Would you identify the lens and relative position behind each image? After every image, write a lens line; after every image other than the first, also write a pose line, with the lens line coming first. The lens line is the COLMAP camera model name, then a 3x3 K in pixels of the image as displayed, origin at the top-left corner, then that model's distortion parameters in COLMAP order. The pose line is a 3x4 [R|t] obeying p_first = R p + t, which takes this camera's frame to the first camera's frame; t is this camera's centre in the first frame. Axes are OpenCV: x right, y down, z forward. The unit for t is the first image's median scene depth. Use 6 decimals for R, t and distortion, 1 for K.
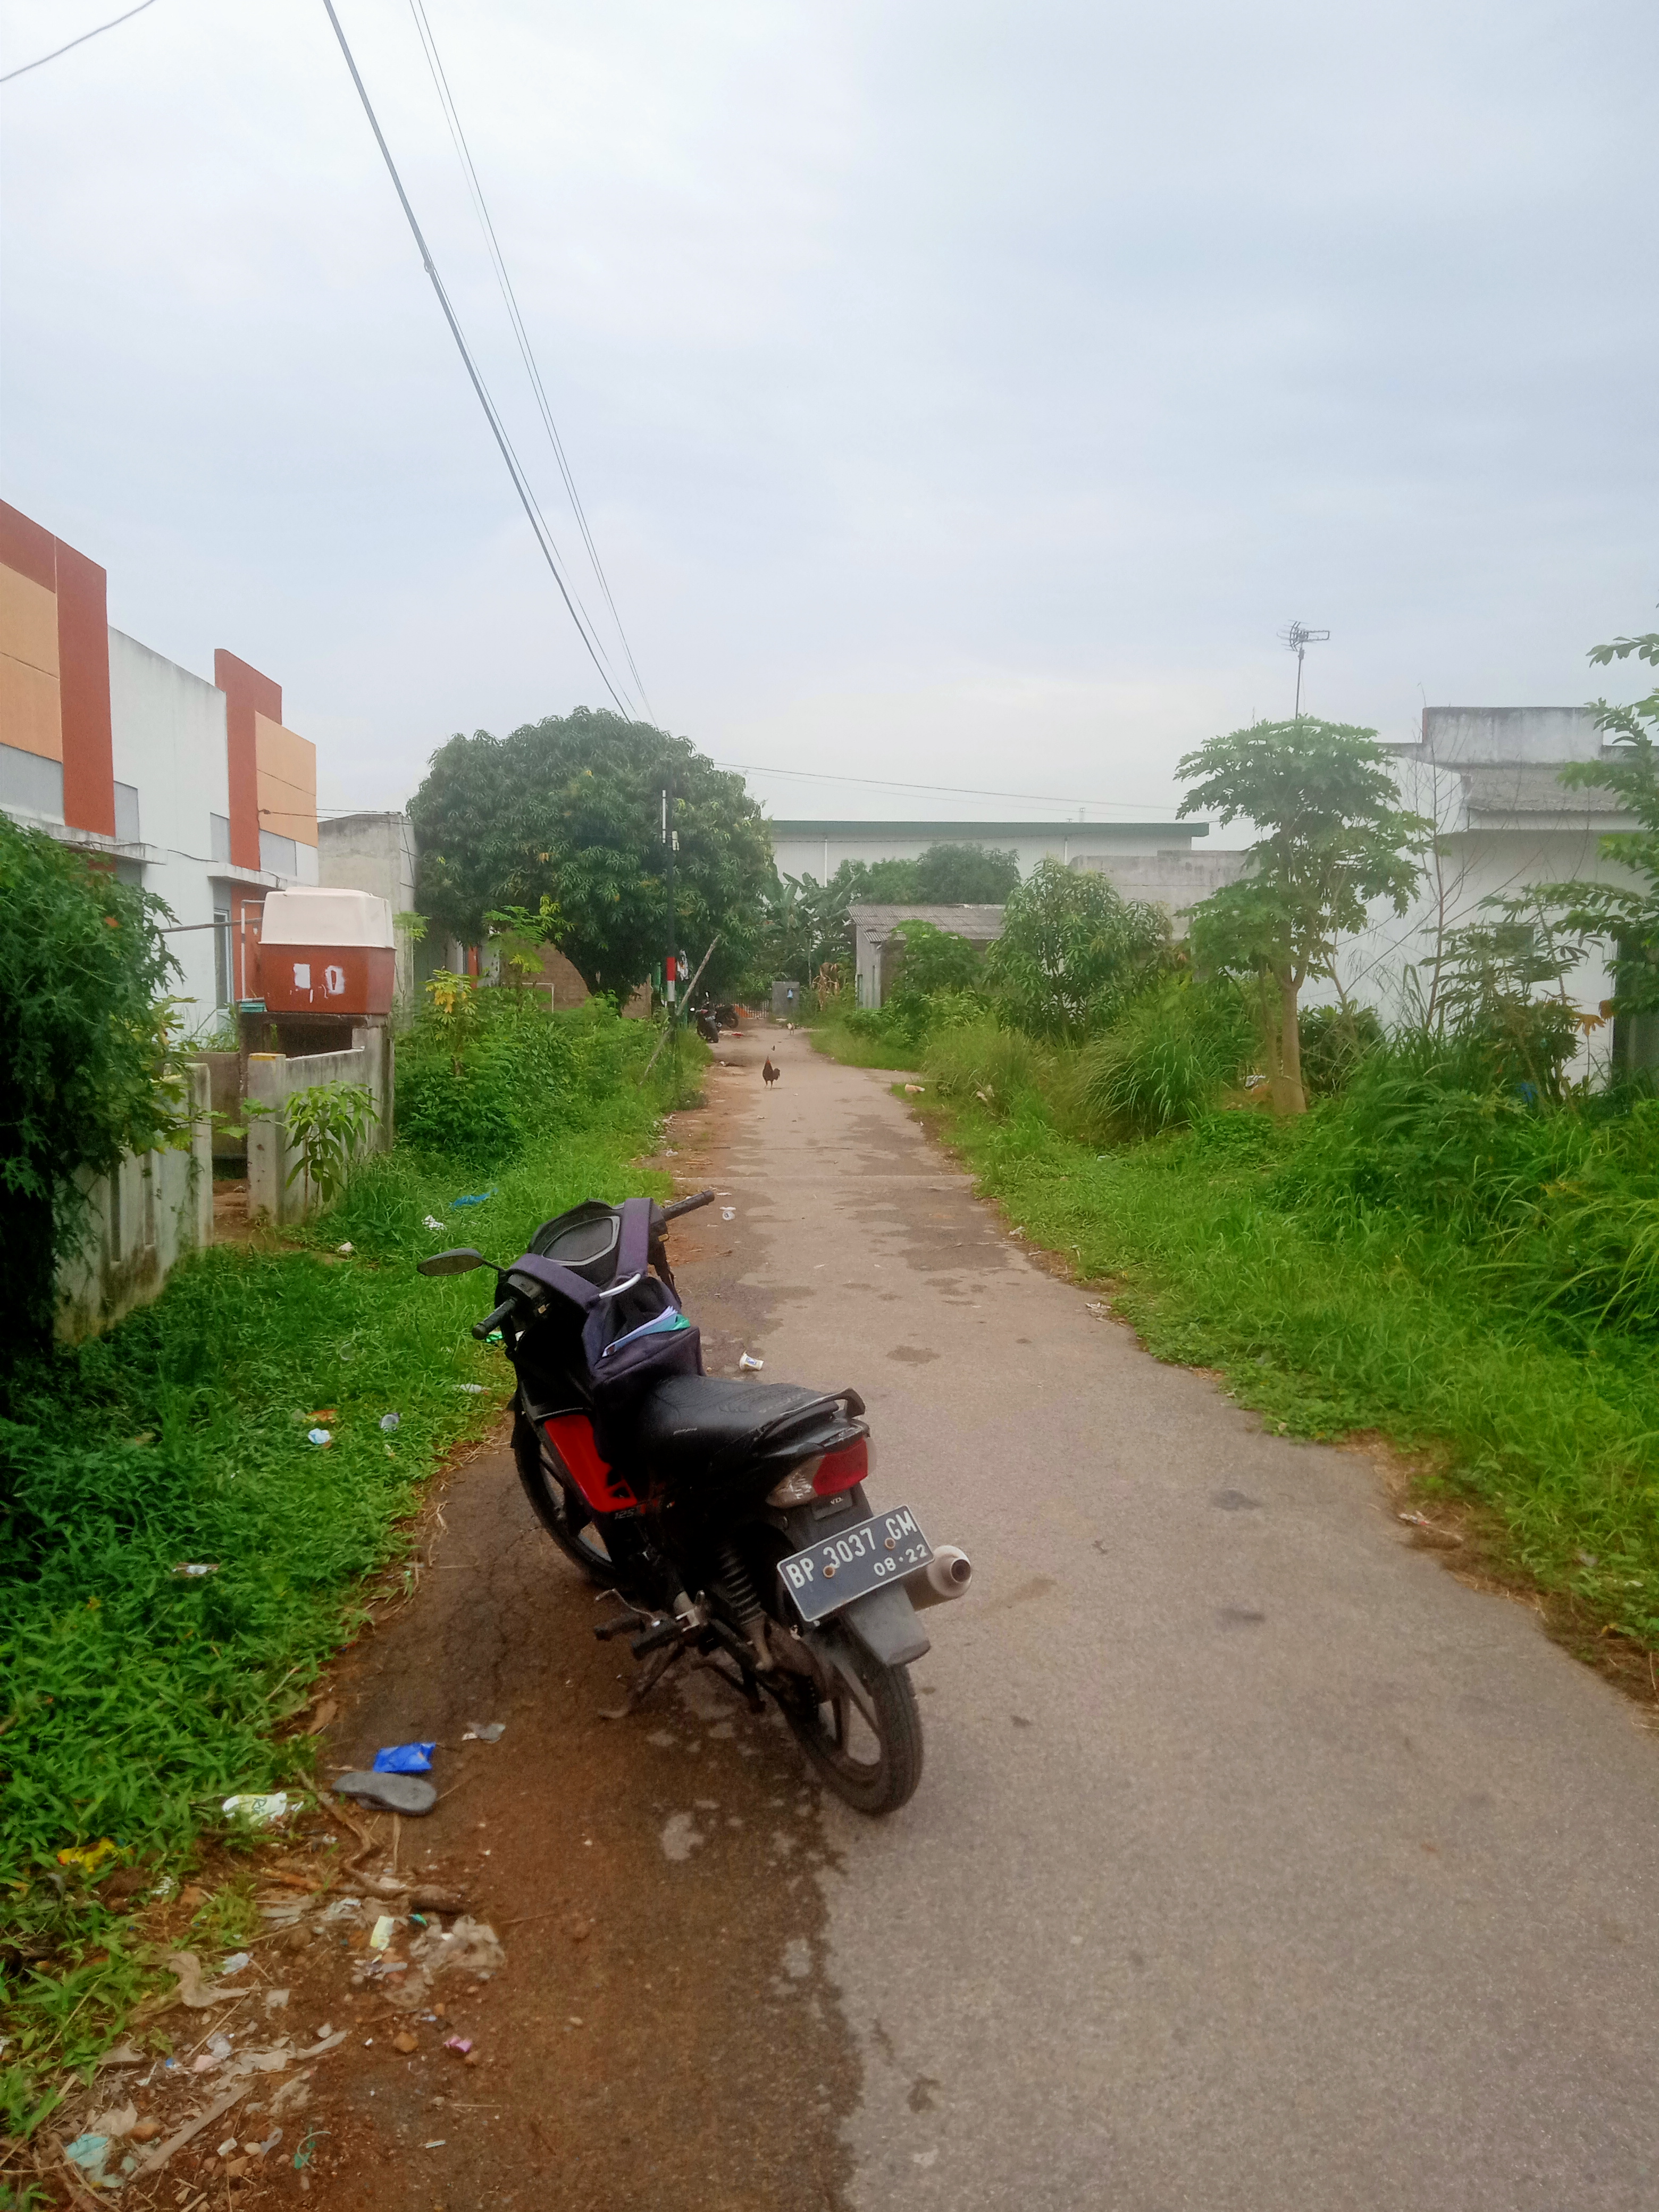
lens RADIAL K [[1684.3, 0, 829.5], [0, 1684.3, 1106.0], [0, 0, 1]] dist [0.030046, -0.013068]
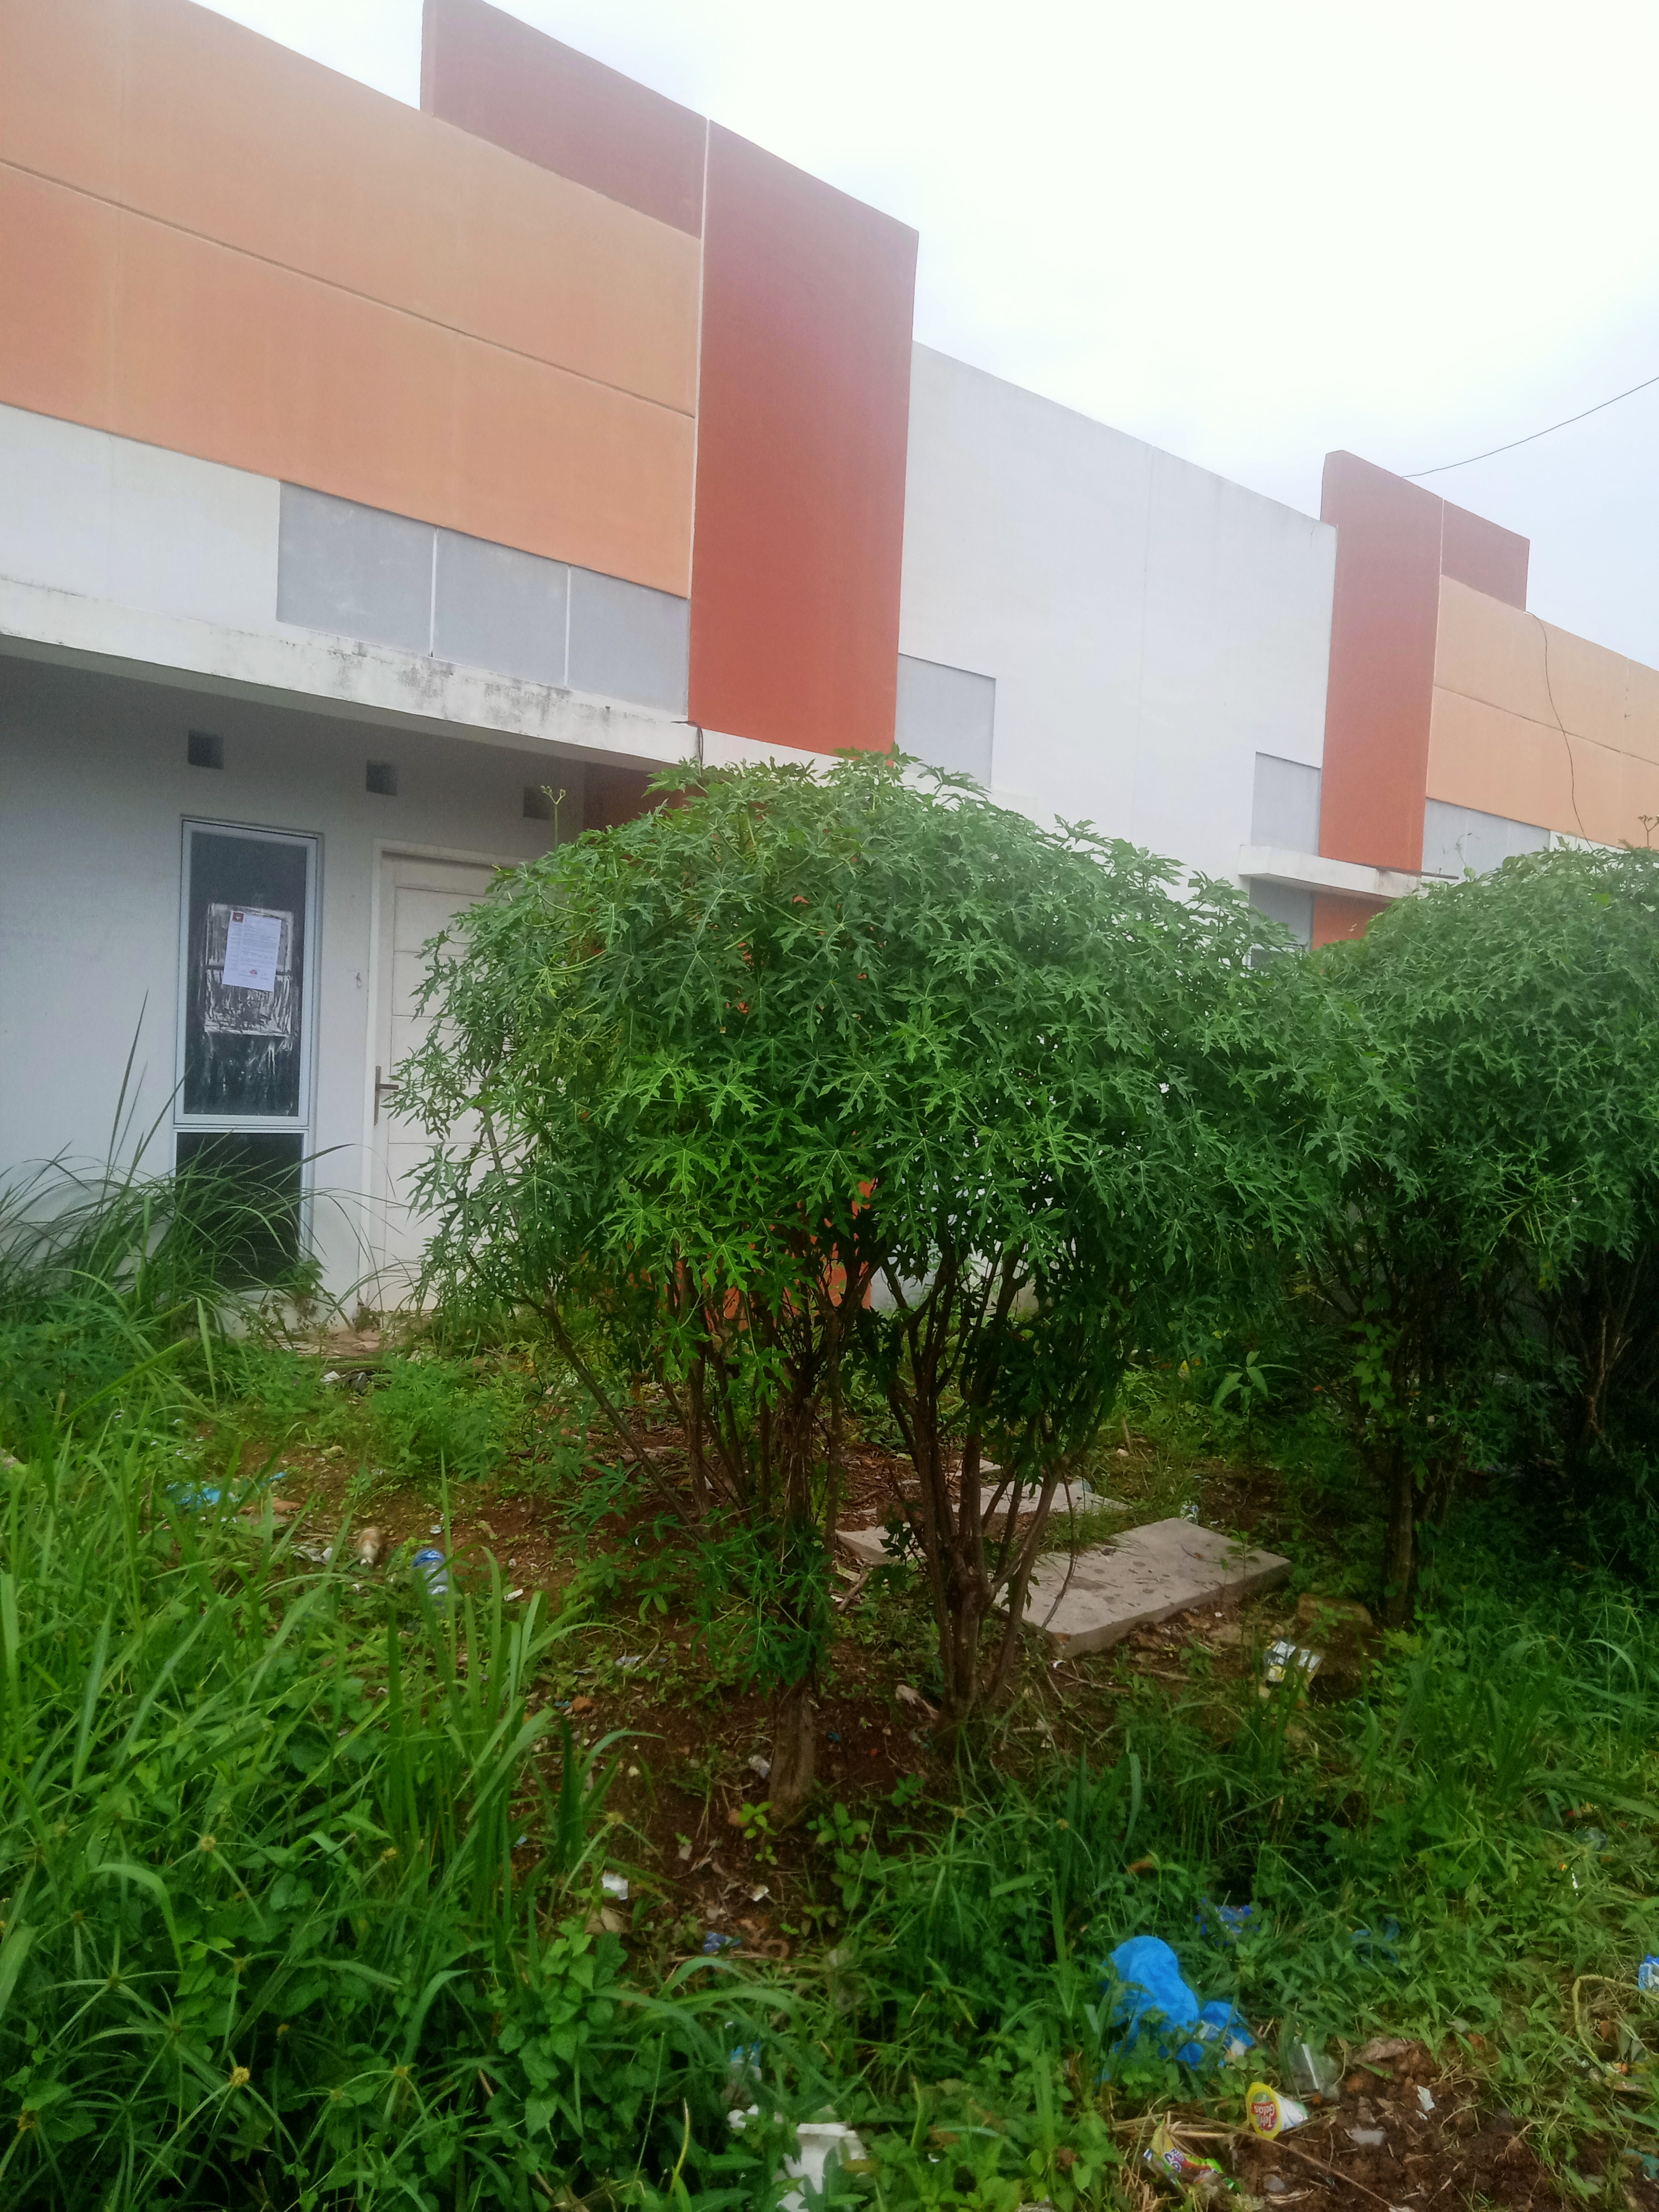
lens RADIAL K [[1684.3, 0, 829.5], [0, 1684.3, 1106.0], [0, 0, 1]] dist [0.030046, -0.013068]
pose [[0.612466, 0.048303, -0.789020, -0.030834], [-0.105237, 0.994229, -0.020824, -0.039258], [0.783461, 0.095788, 0.614015, 0.575040]]
